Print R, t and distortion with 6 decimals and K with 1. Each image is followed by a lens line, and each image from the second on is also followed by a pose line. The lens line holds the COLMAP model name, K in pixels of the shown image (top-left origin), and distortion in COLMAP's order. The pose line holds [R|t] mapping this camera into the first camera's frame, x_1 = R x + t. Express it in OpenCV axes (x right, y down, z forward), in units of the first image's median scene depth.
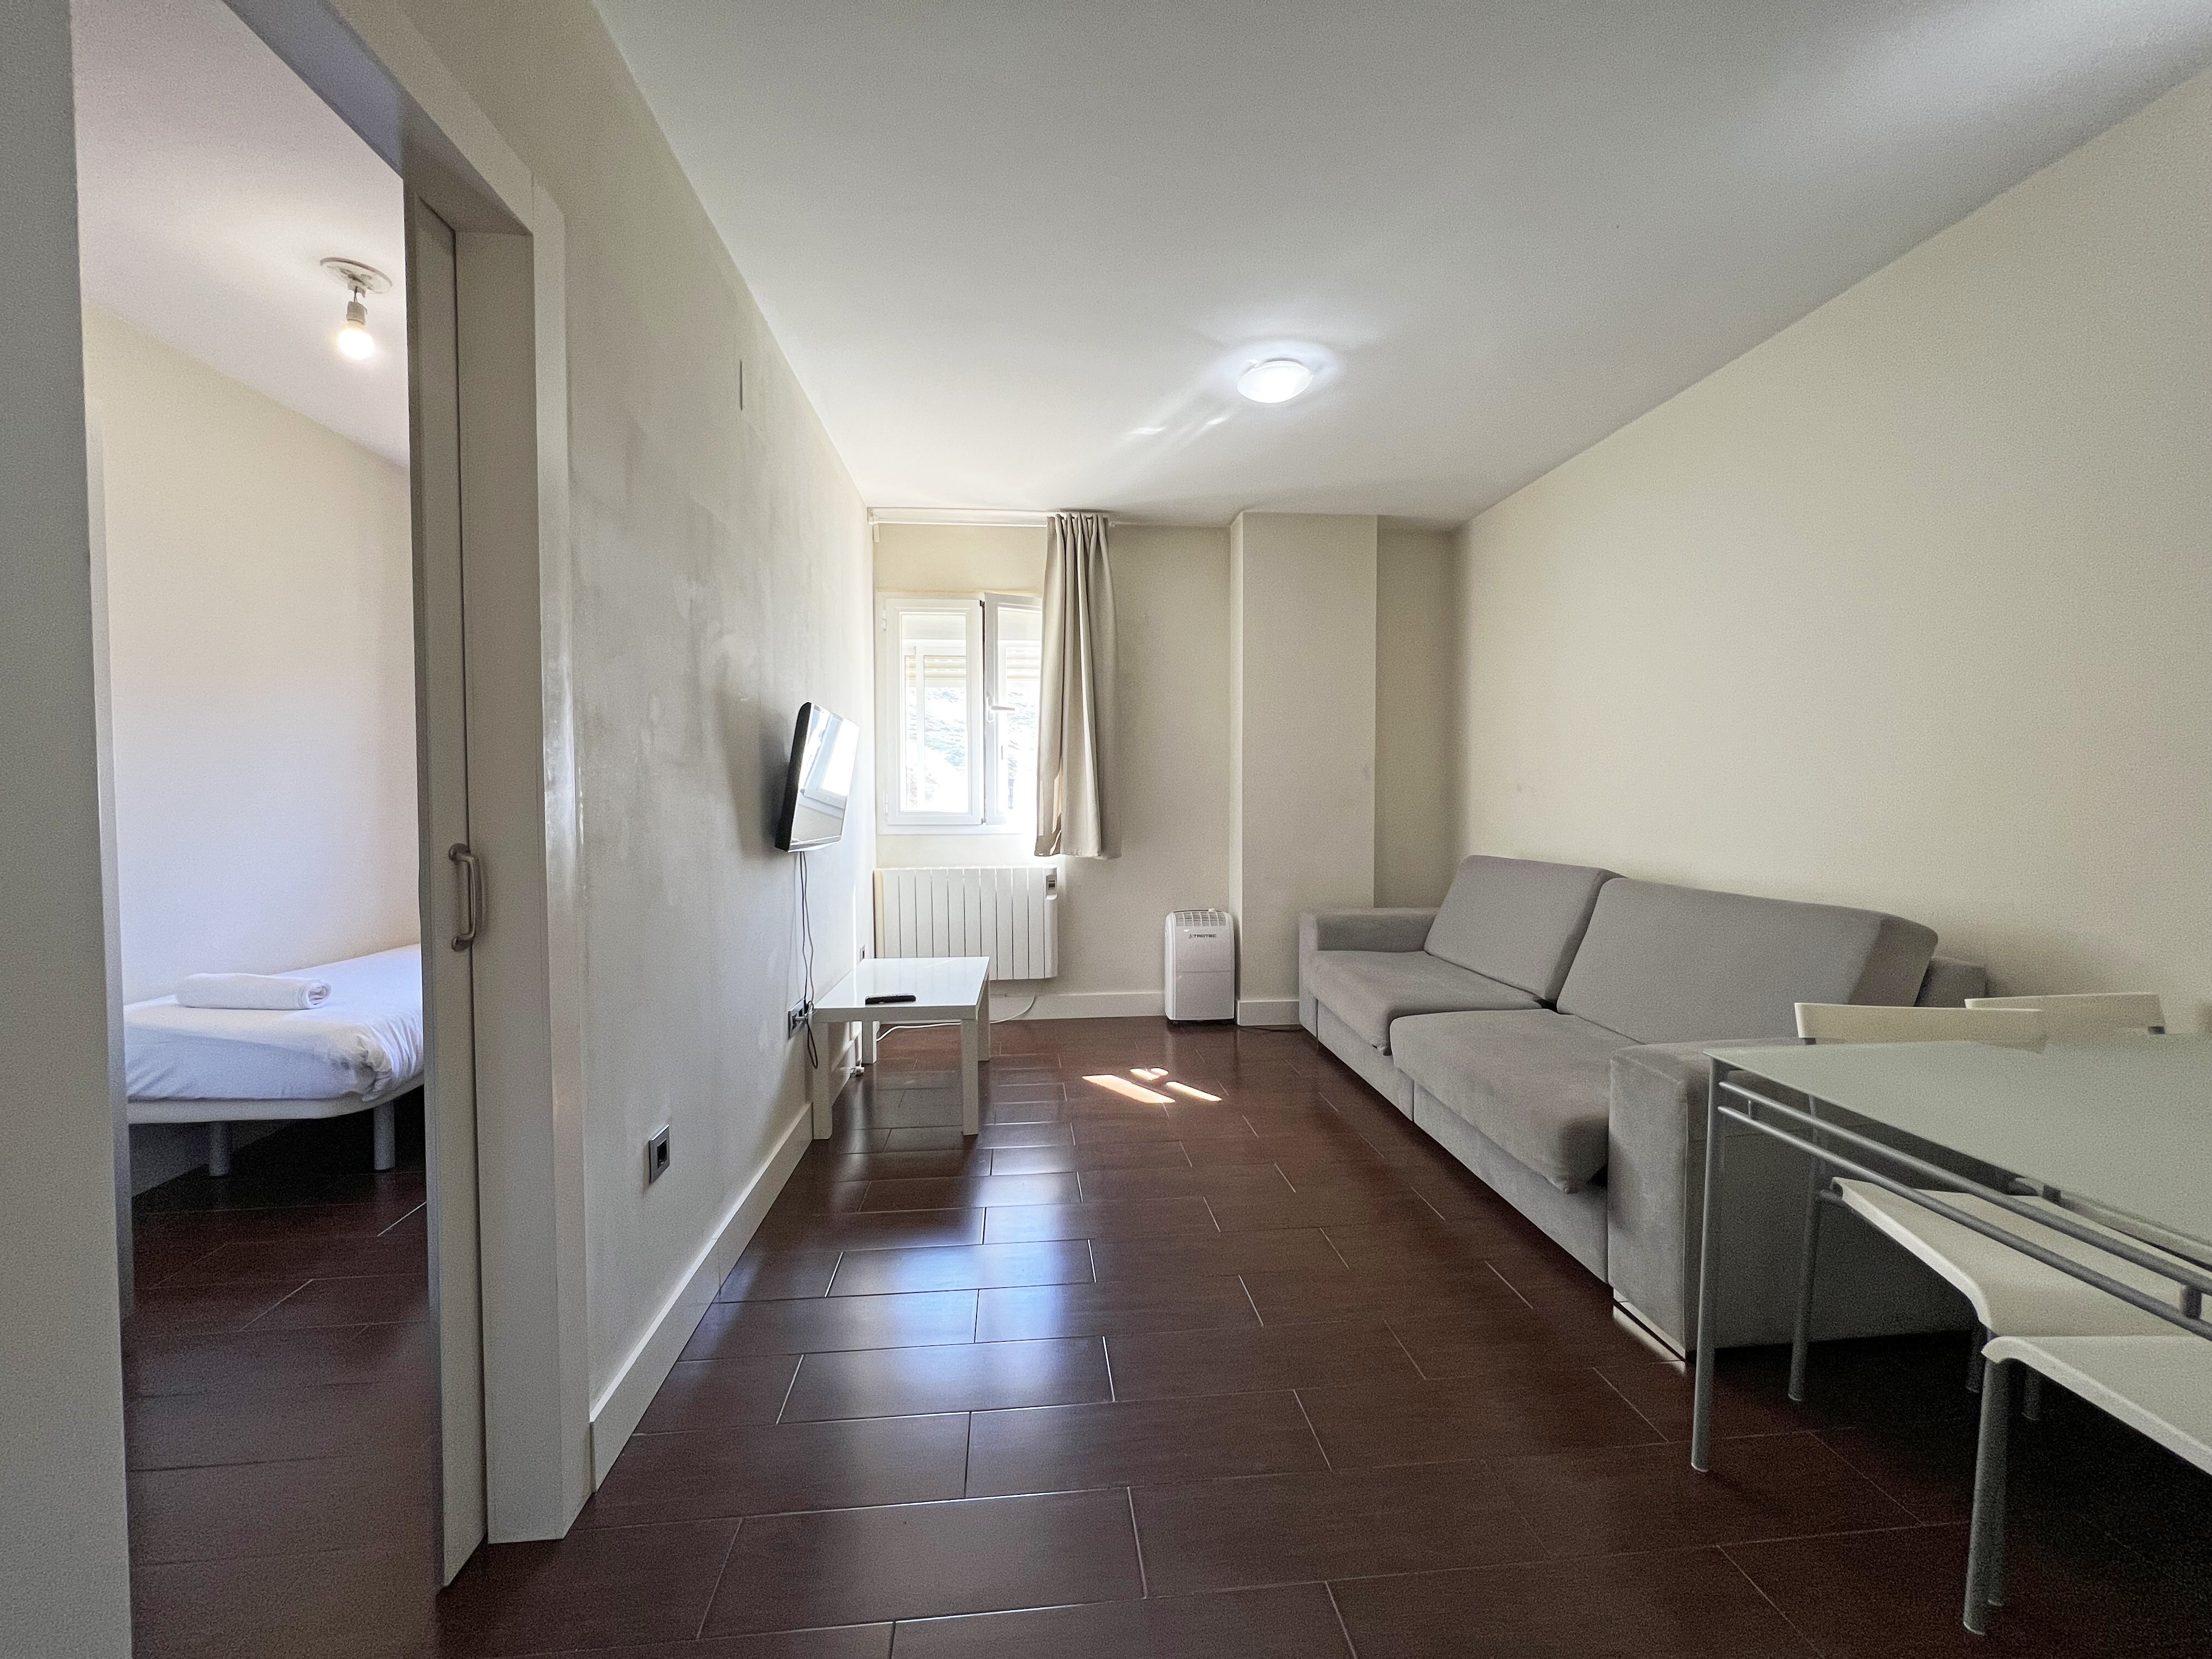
lens RADIAL K [[888.4, 0, 1098.8], [0, 888.4, 824.4], [0, 0, 1]] dist [-0.018495, 0.000466]
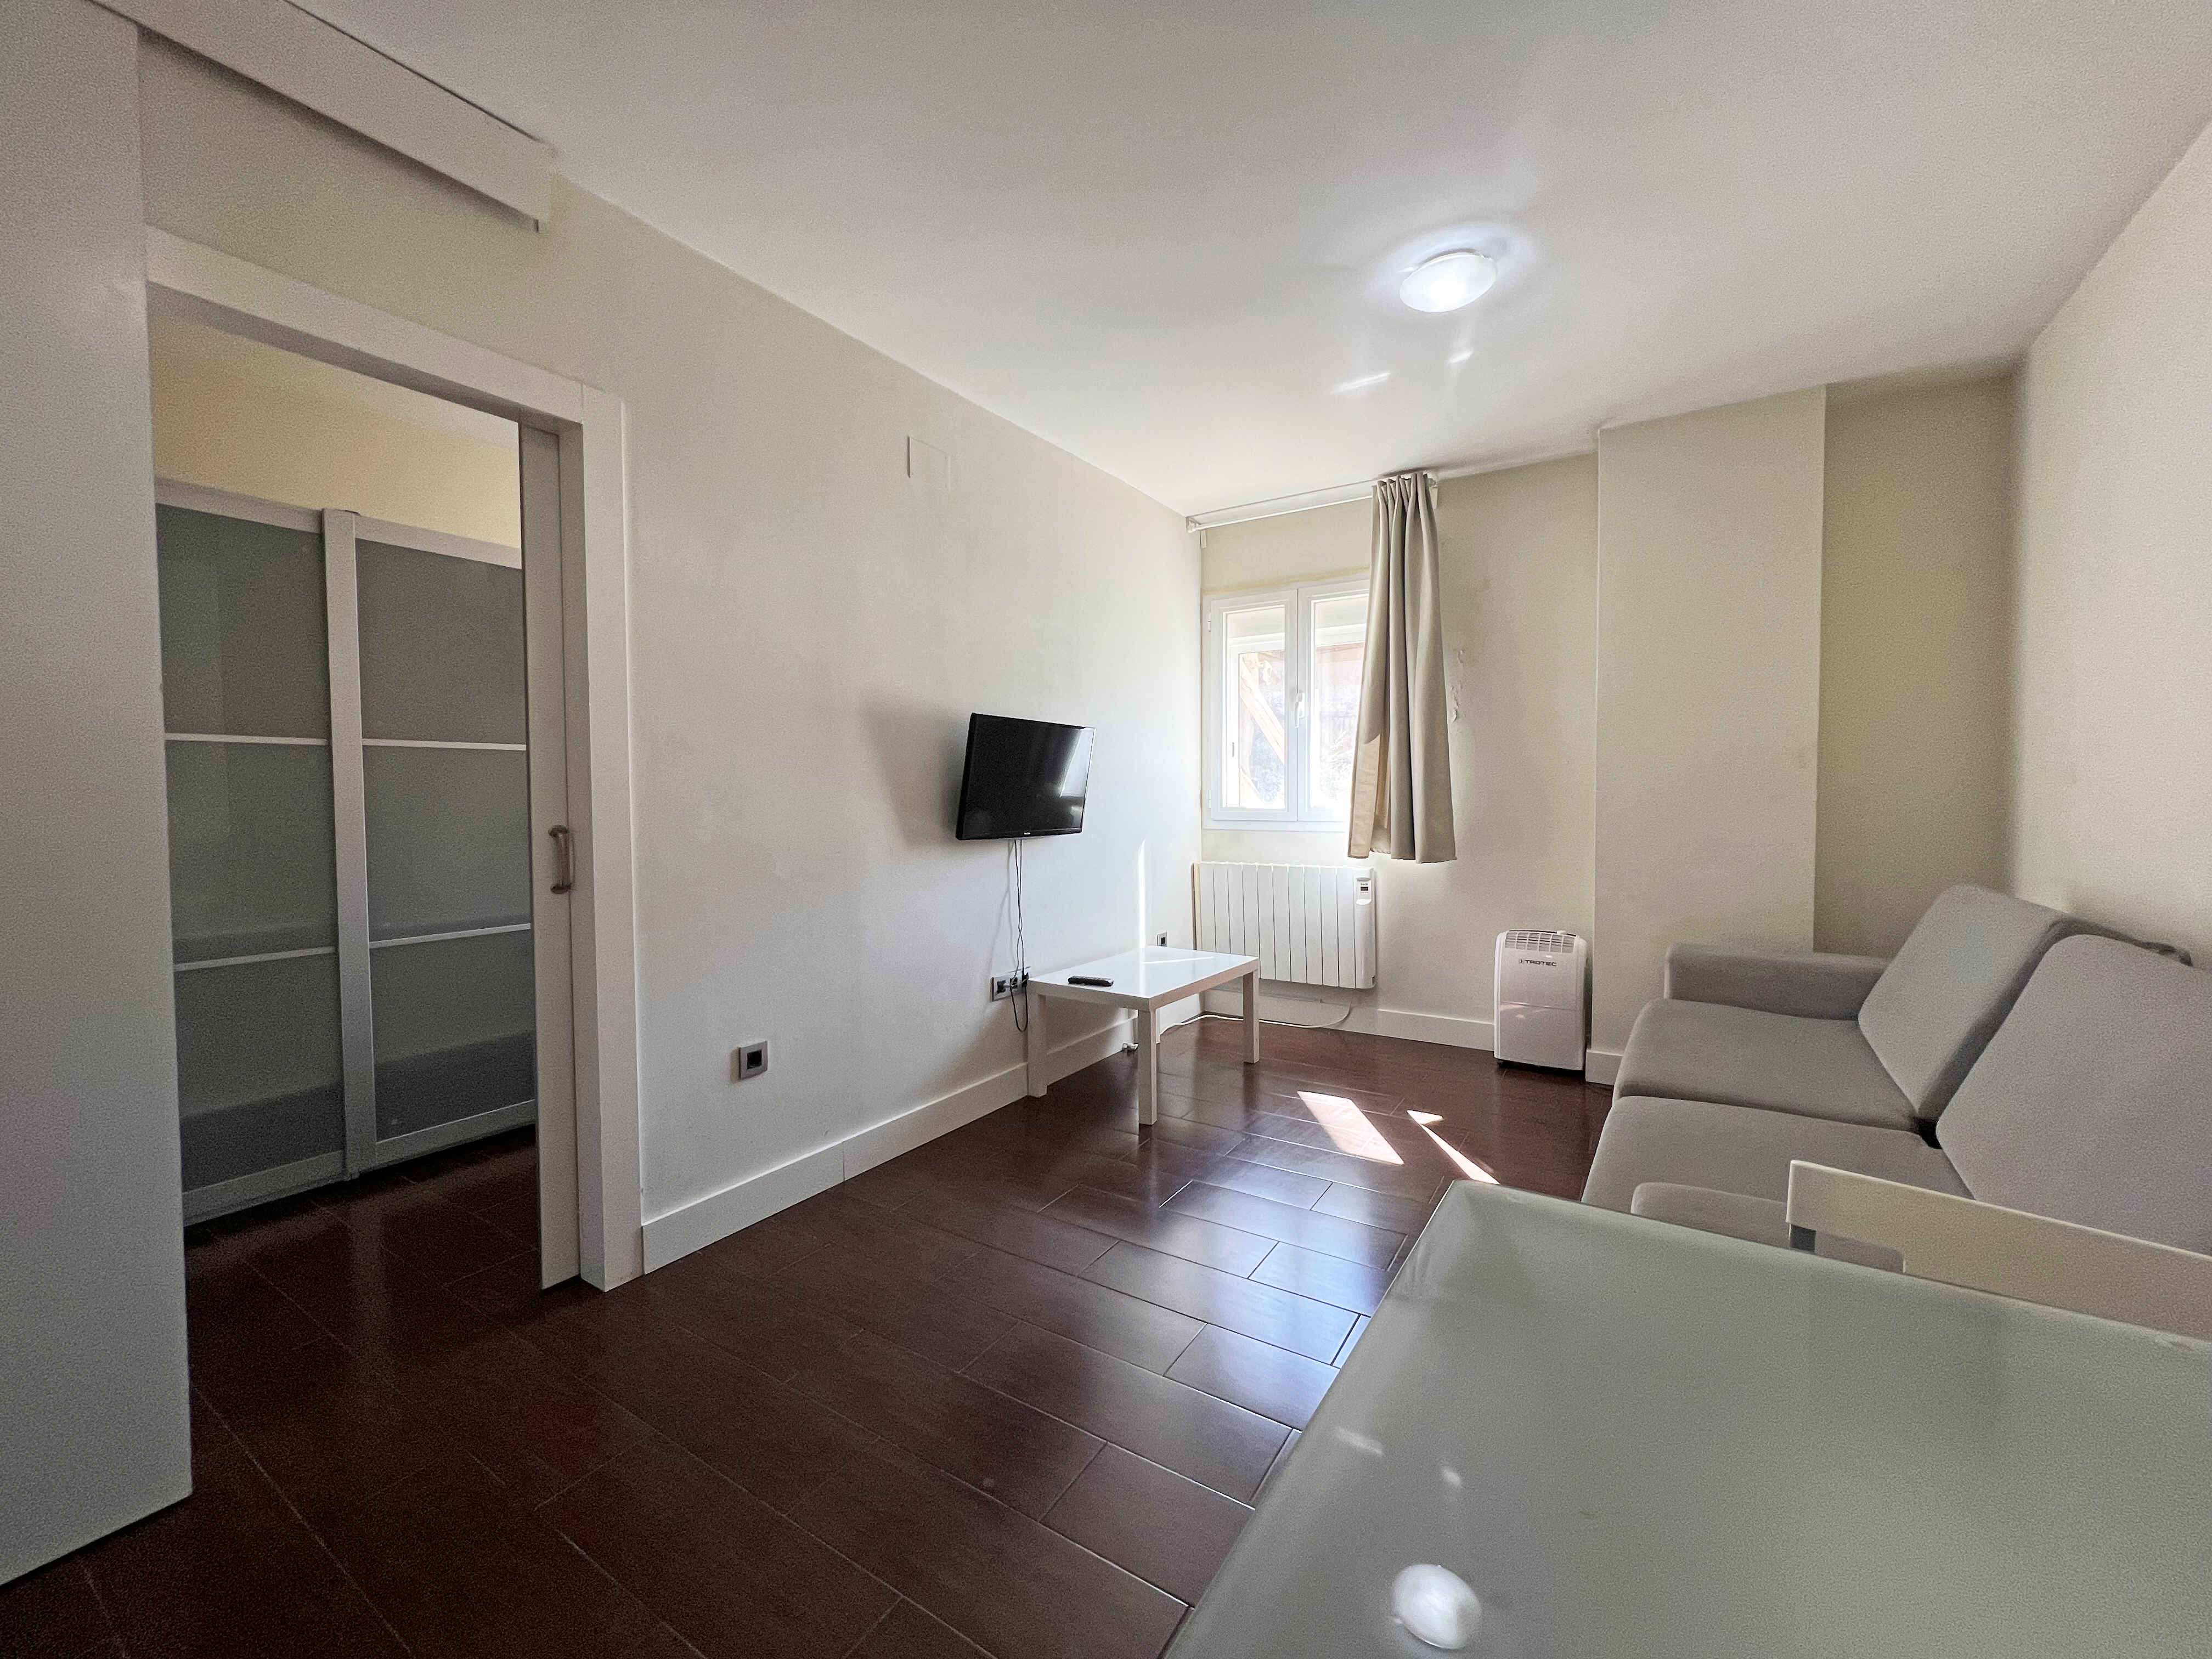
lens RADIAL K [[888.4, 0, 1098.5], [0, 888.4, 825.6], [0, 0, 1]] dist [-0.018495, 0.000466]
pose [[0.780272, 0.022363, -0.625040, 0.307963], [-0.017064, 0.999750, 0.014467, -0.005559], [0.625207, -0.000622, 0.780459, 0.111841]]
